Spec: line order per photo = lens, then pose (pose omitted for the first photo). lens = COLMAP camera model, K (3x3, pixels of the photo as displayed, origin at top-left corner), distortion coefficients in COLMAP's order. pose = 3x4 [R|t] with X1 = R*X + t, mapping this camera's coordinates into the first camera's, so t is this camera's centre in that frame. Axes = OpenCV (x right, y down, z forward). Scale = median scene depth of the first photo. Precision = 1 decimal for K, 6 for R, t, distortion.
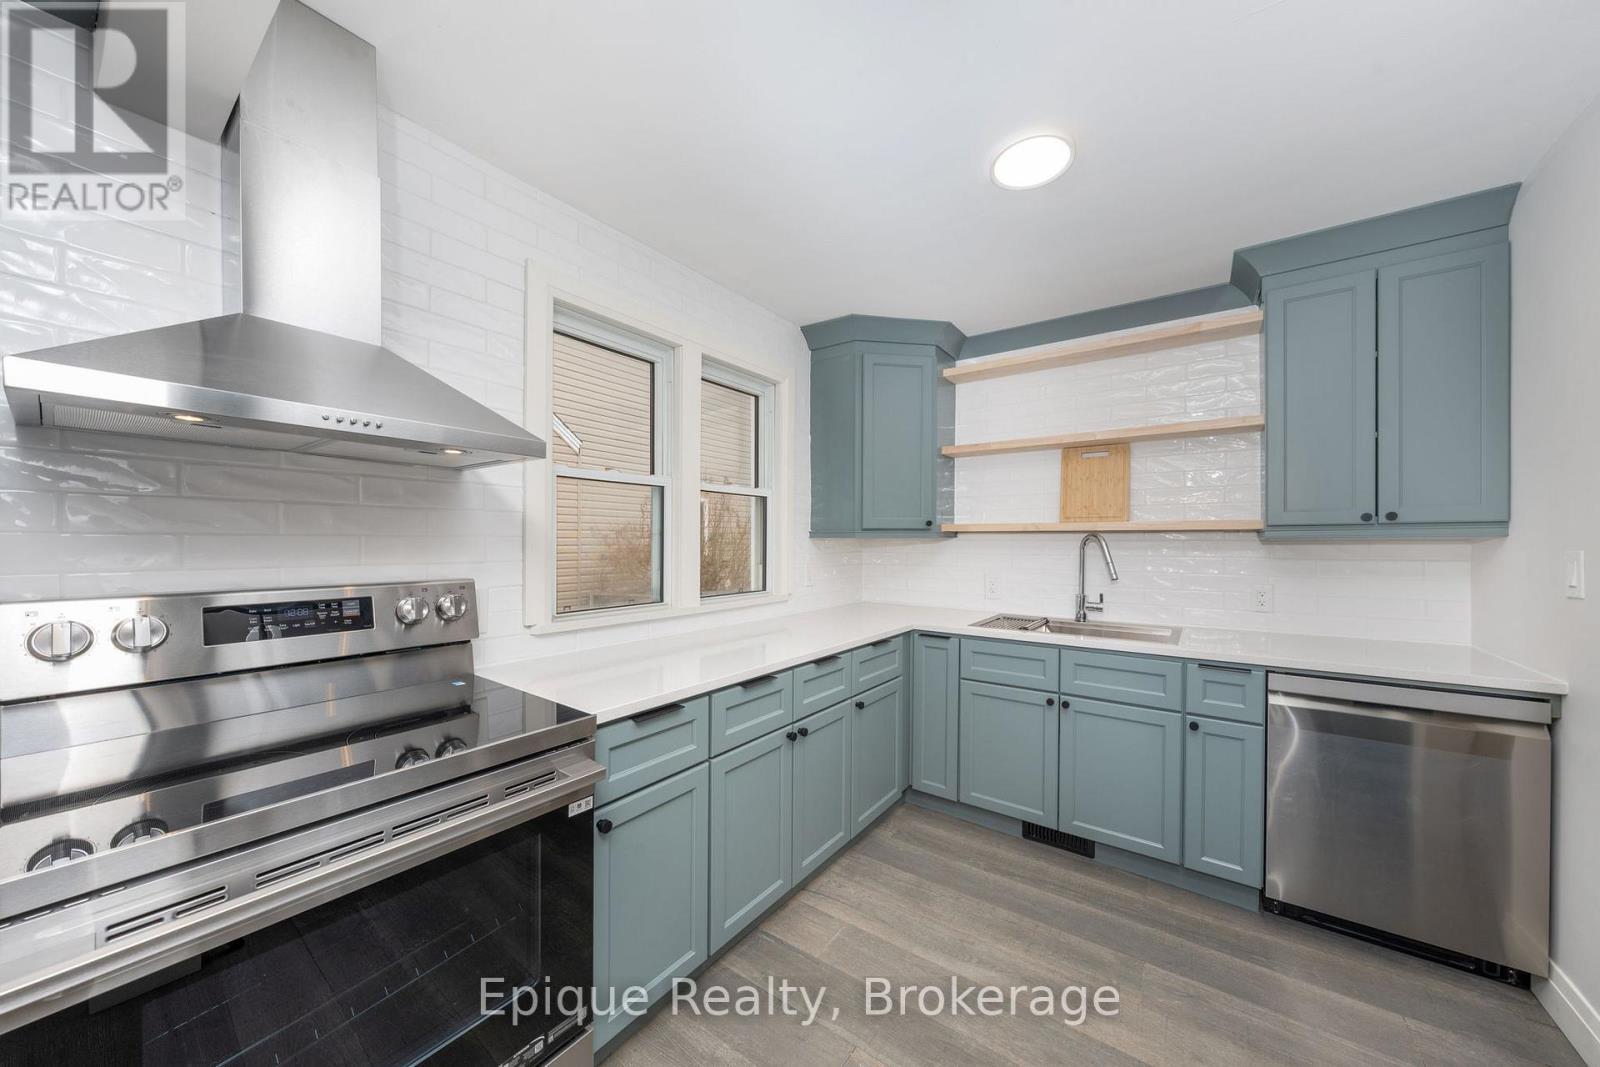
lens RADIAL K [[562.0, 0, 793.5], [0, 562.0, 543.4], [0, 0, 1]] dist [-0.000258, 0.000022]
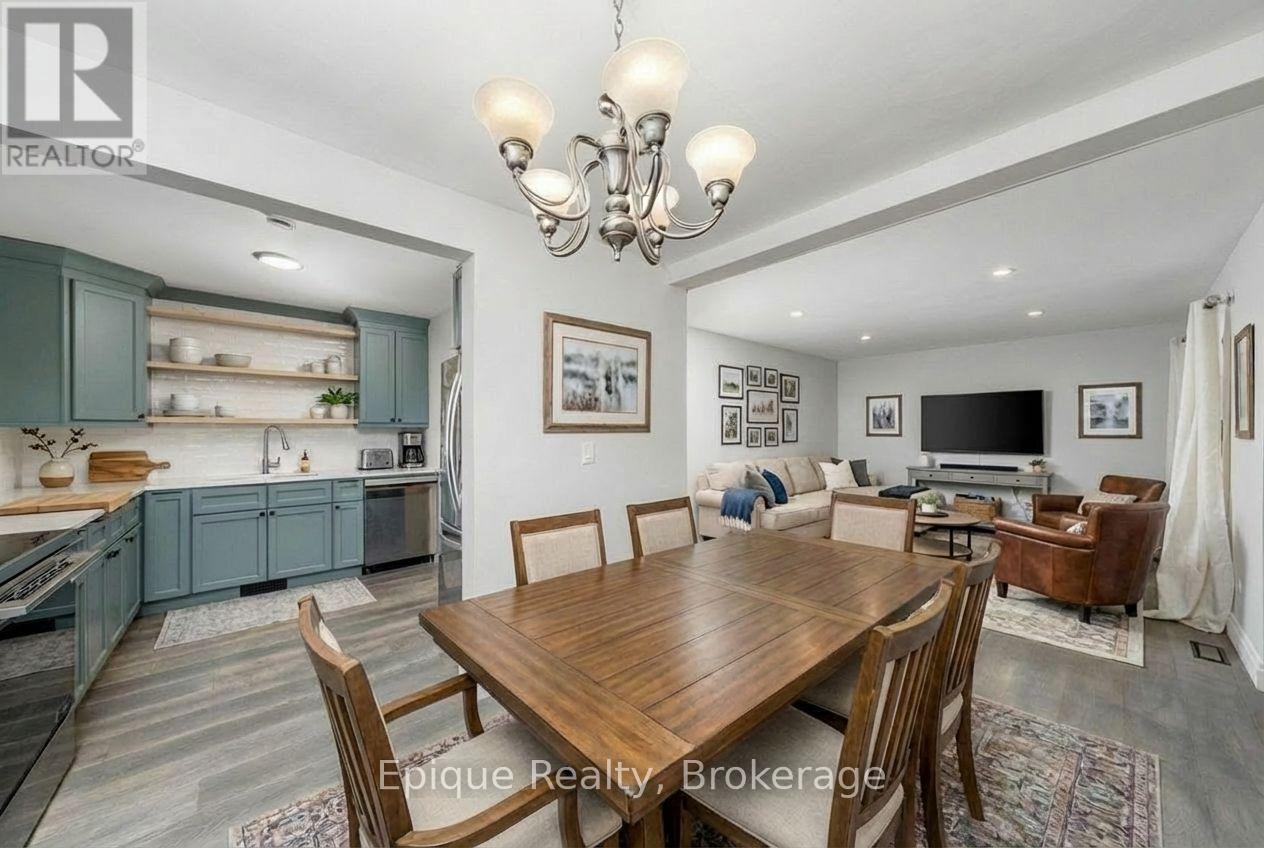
lens RADIAL K [[434.6, 0, 637.0], [0, 434.6, 427.2], [0, 0, 1]] dist [0.001397, 0.000021]
pose [[0.214013, 0.004732, 0.976819, -0.701239], [0.006817, 0.999957, -0.006338, 0.007339], [-0.976807, 0.008016, 0.213972, -0.543493]]
